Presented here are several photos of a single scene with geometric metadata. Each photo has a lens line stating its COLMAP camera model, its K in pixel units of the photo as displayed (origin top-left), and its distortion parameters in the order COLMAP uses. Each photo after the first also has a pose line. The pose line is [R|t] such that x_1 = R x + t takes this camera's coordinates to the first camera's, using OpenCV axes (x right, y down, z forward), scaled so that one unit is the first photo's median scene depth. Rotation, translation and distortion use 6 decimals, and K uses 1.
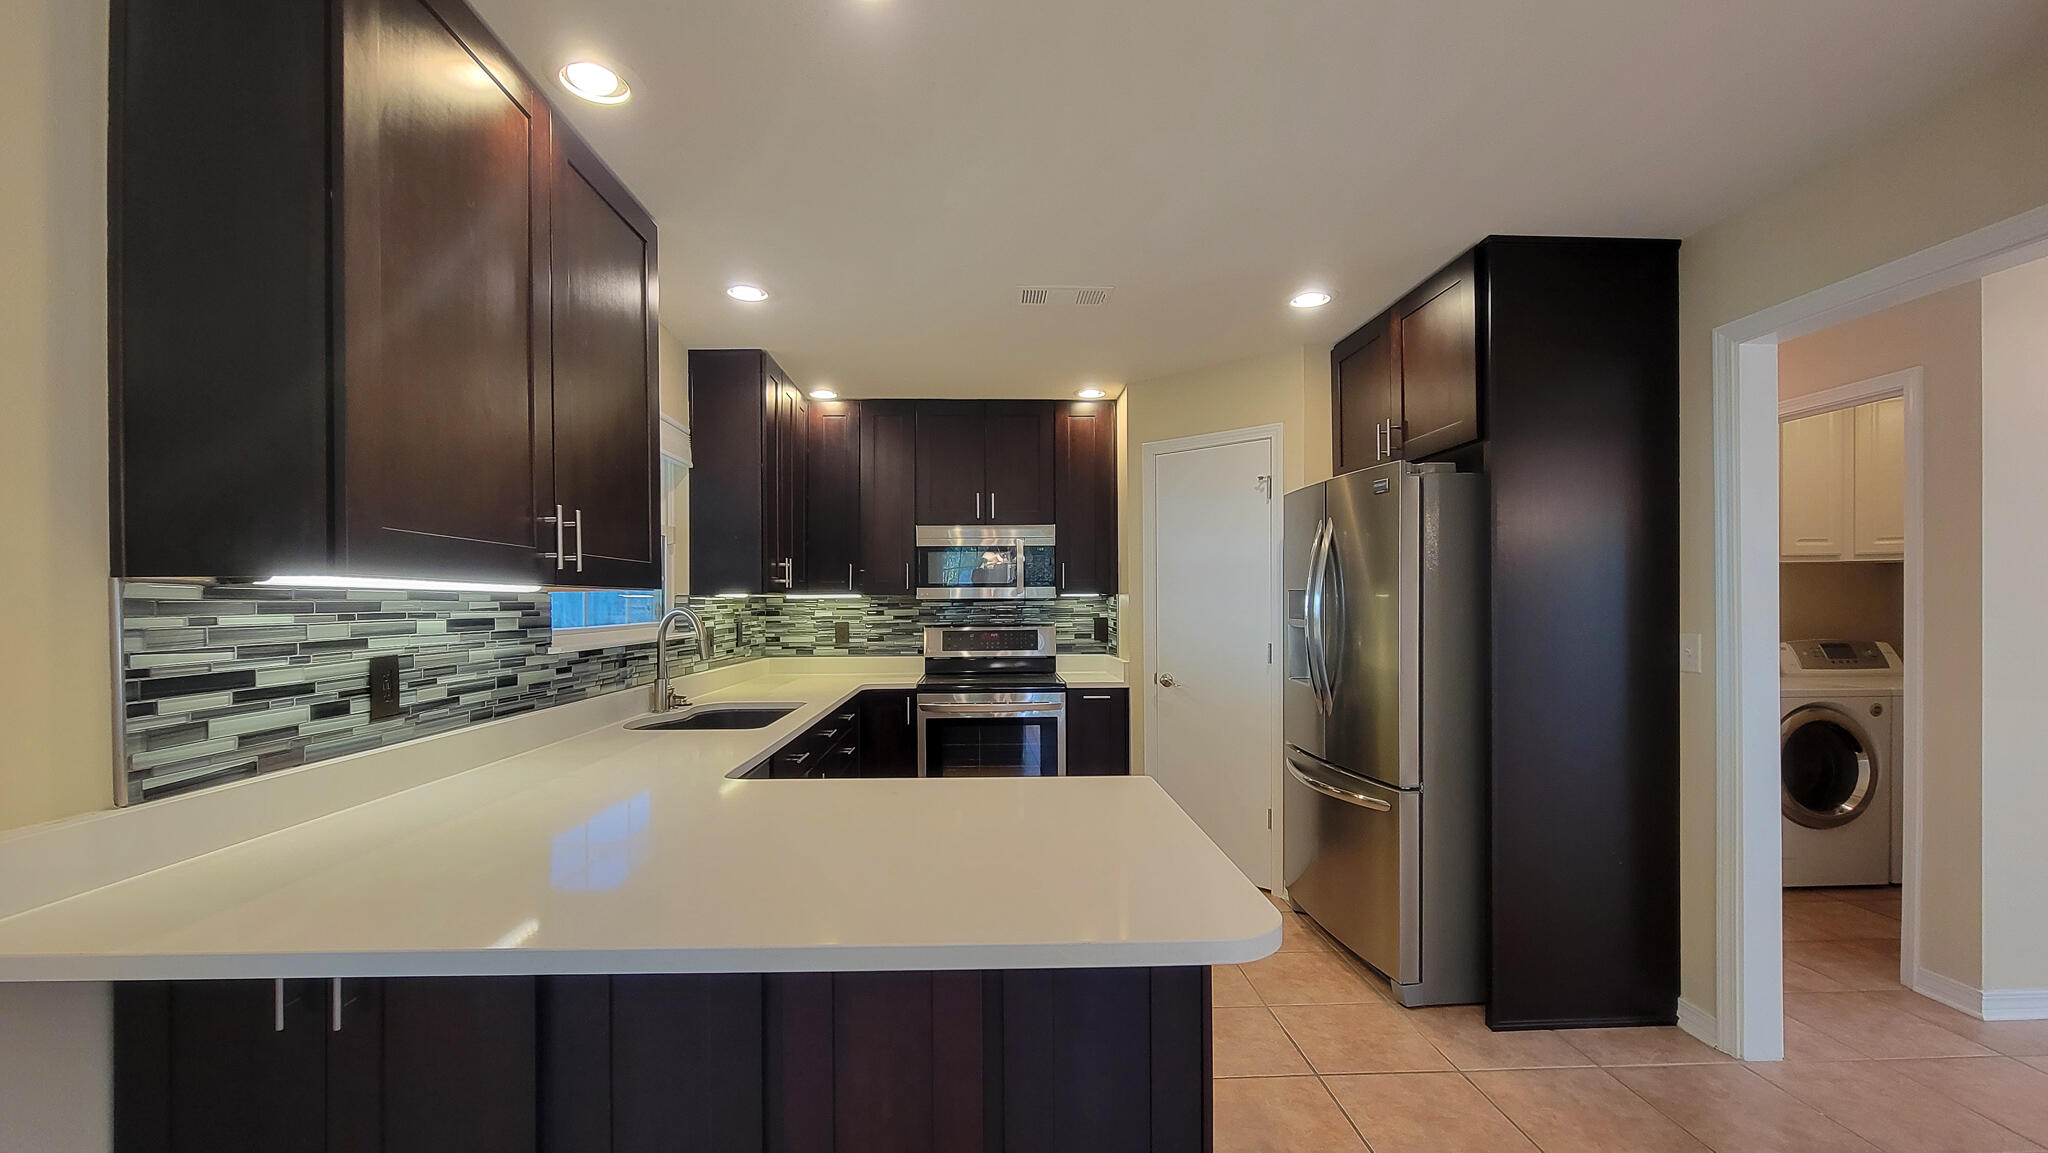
lens RADIAL K [[836.3, 0, 1013.6], [0, 836.3, 604.5], [0, 0, 1]] dist [-0.001590, -0.000117]
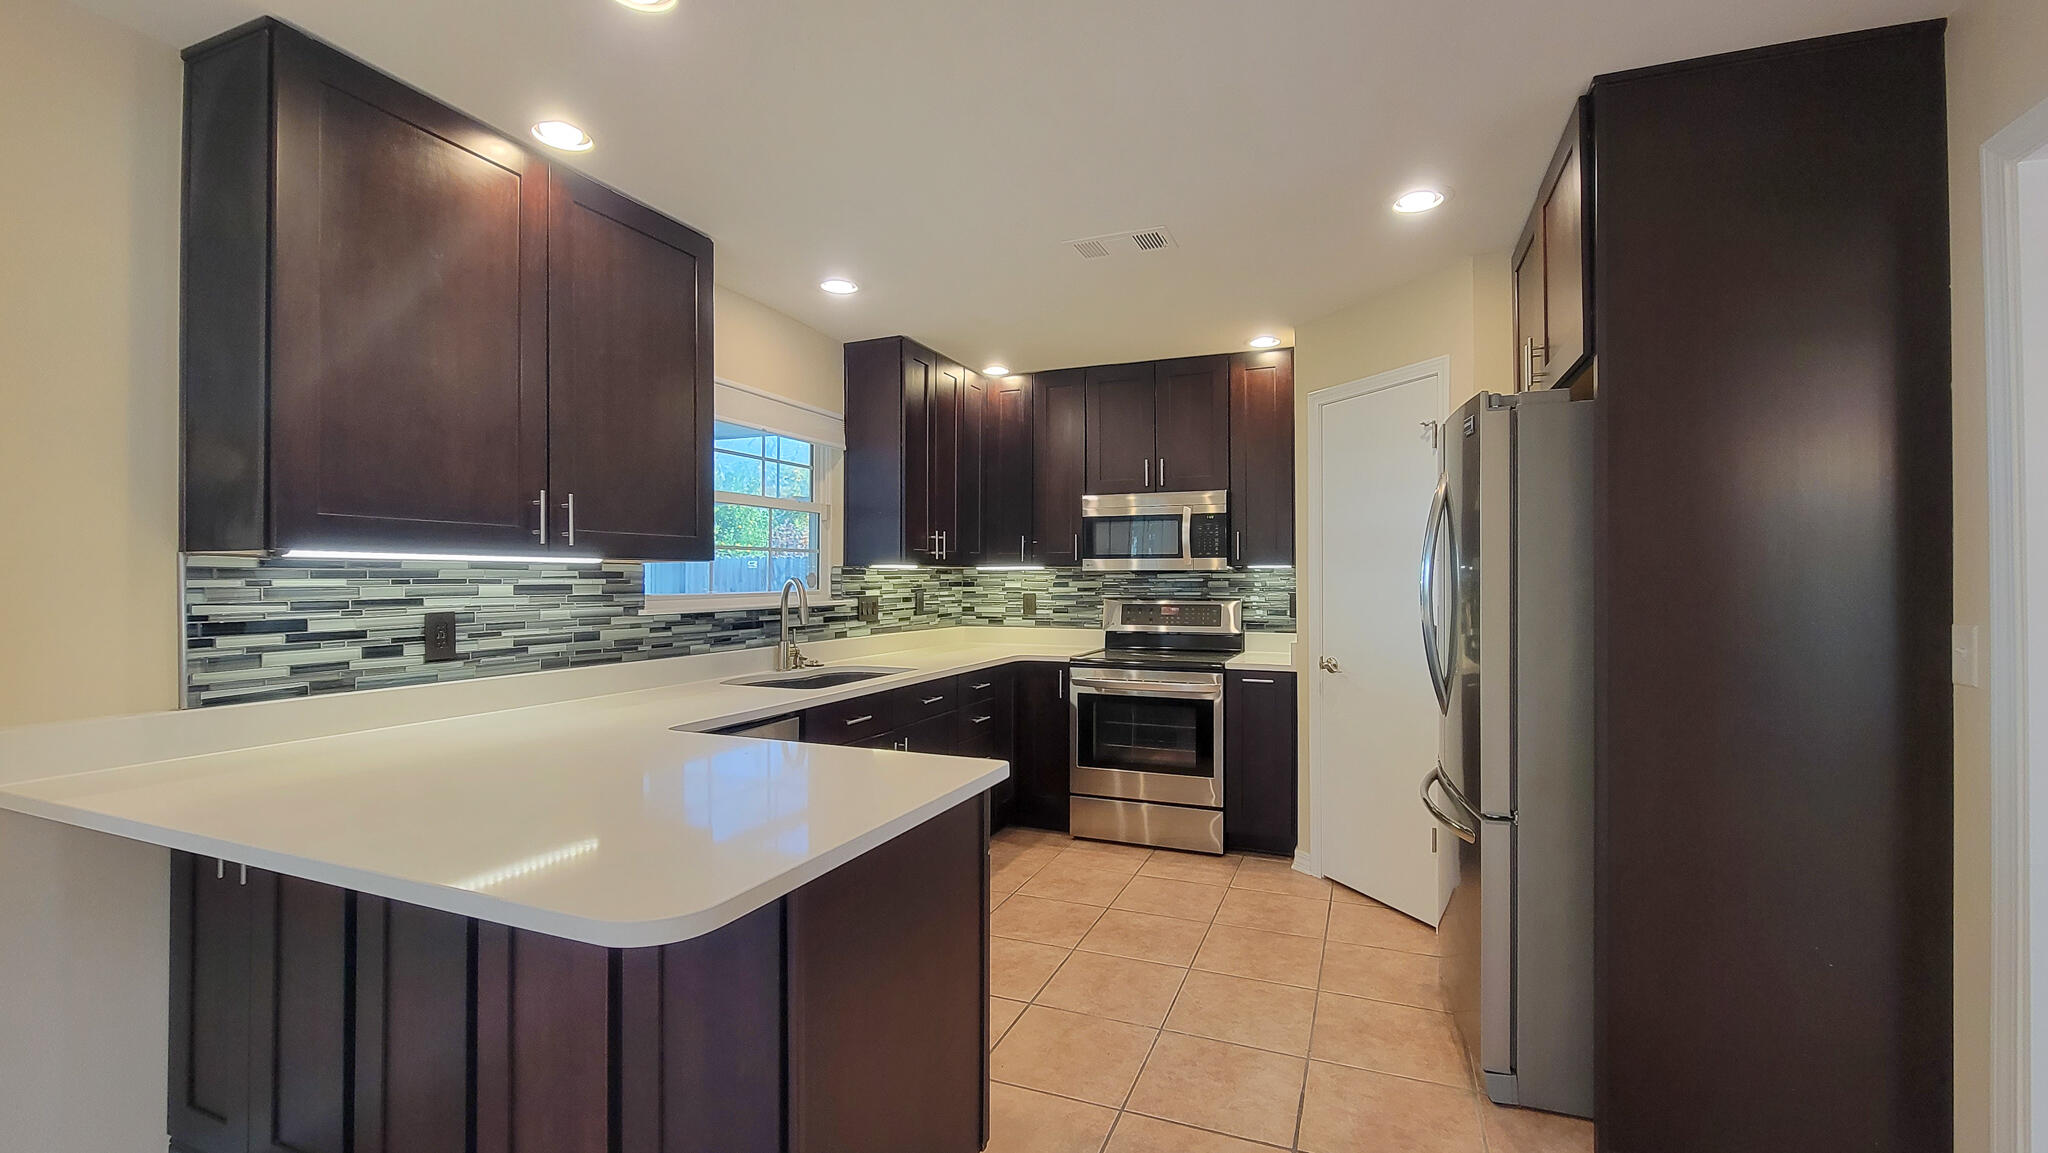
lens RADIAL K [[855.1, 0, 1040.7], [0, 855.1, 572.8], [0, 0, 1]] dist [-0.002061, -0.000288]
pose [[0.913962, 0.003379, -0.405787, 0.400489], [-0.005573, 0.999976, -0.004225, 0.000678], [0.405763, 0.006123, 0.913958, 0.108350]]
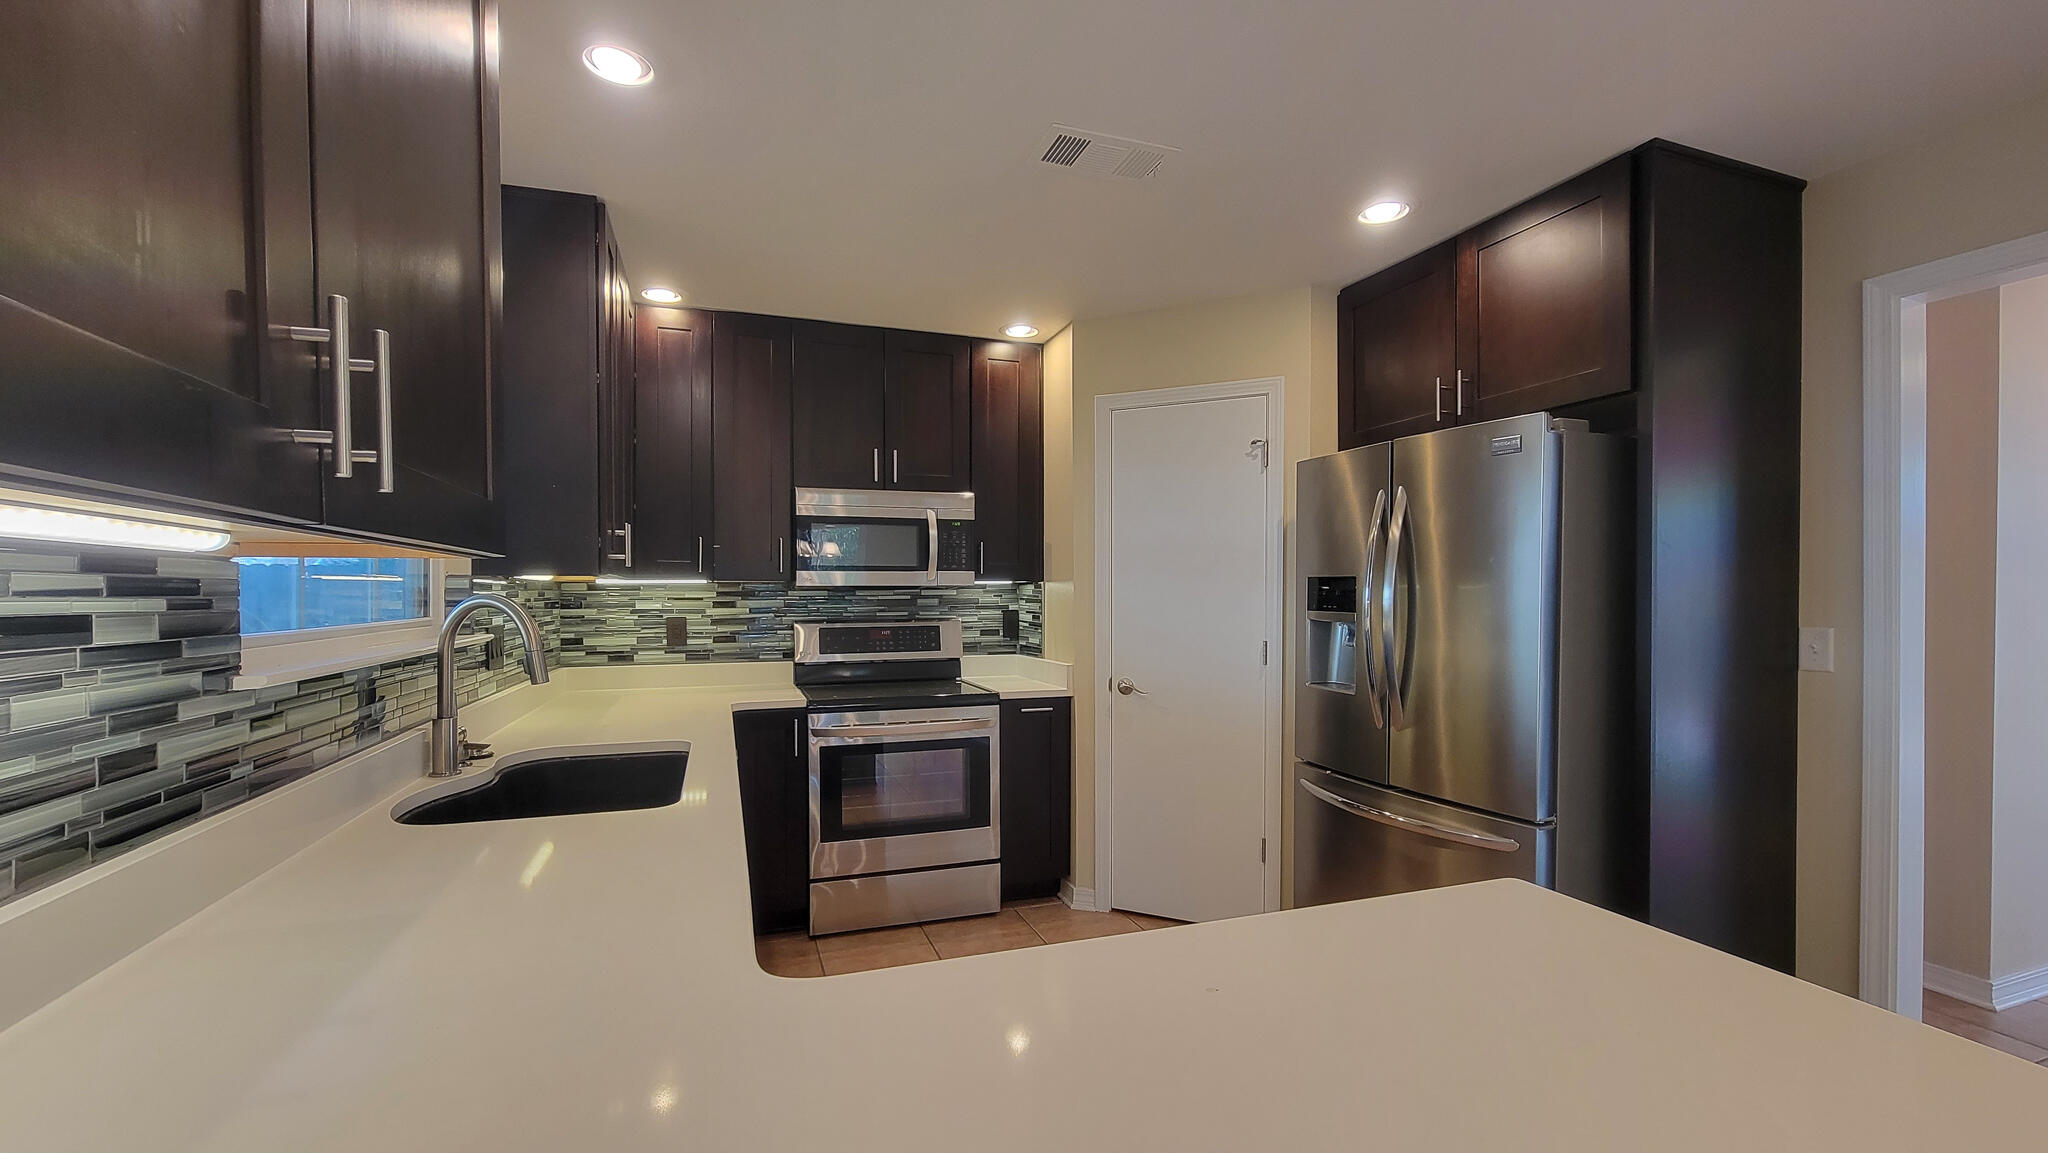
lens RADIAL K [[836.3, 0, 1013.6], [0, 836.3, 604.5], [0, 0, 1]] dist [-0.001590, -0.000117]
pose [[0.955629, 0.000266, 0.294574, -0.244759], [-0.002966, 0.999958, 0.008720, 0.005170], [-0.294559, -0.009207, 0.955589, 0.376603]]
